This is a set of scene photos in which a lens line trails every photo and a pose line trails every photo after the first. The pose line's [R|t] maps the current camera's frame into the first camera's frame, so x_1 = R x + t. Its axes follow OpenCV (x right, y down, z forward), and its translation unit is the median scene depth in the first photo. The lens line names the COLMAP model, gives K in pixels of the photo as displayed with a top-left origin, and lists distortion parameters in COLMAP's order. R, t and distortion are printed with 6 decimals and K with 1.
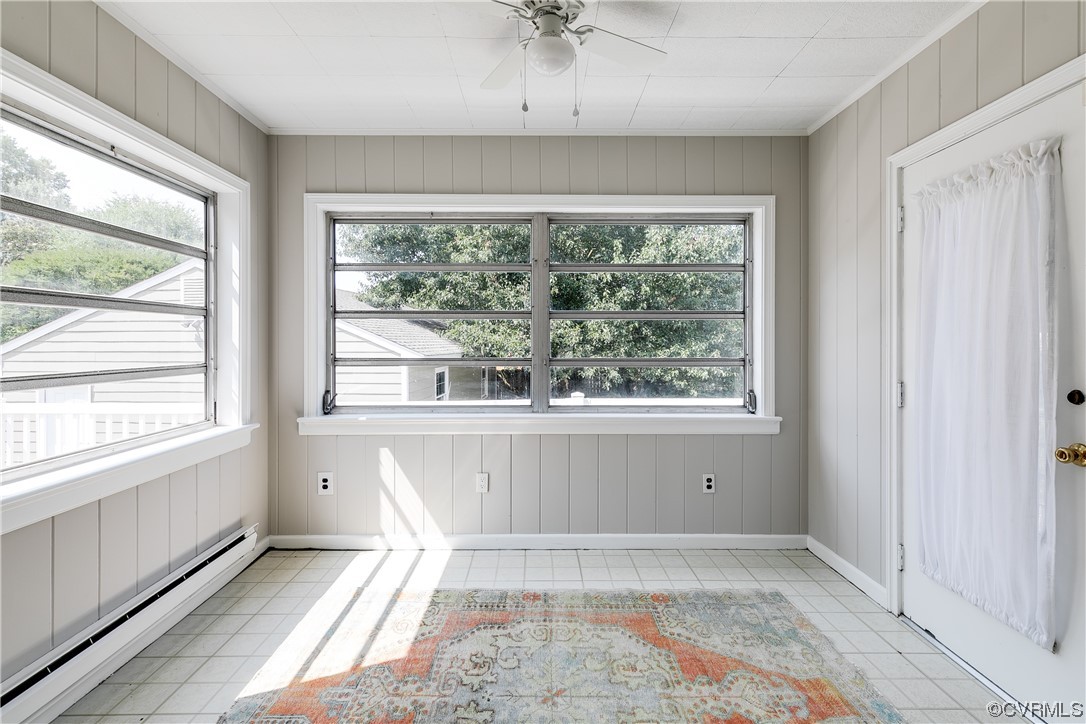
lens RADIAL K [[520.3, 0, 541.3], [0, 520.3, 341.4], [0, 0, 1]] dist [0.001005, -0.000335]
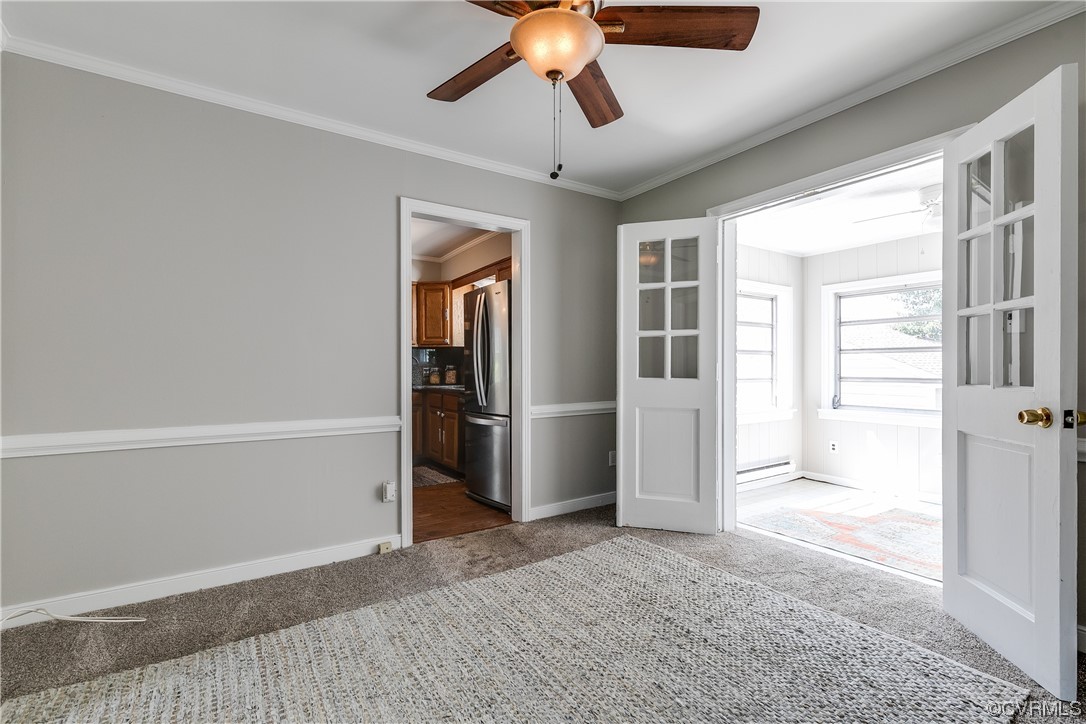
lens RADIAL K [[496.3, 0, 546.3], [0, 496.3, 367.0], [0, 0, 1]] dist [0.003433, -0.000796]
pose [[0.563131, -0.000694, -0.826367, 0.438921], [-0.000878, 0.999999, -0.001438, 0.003359], [0.826367, 0.001535, 0.563130, -0.775225]]
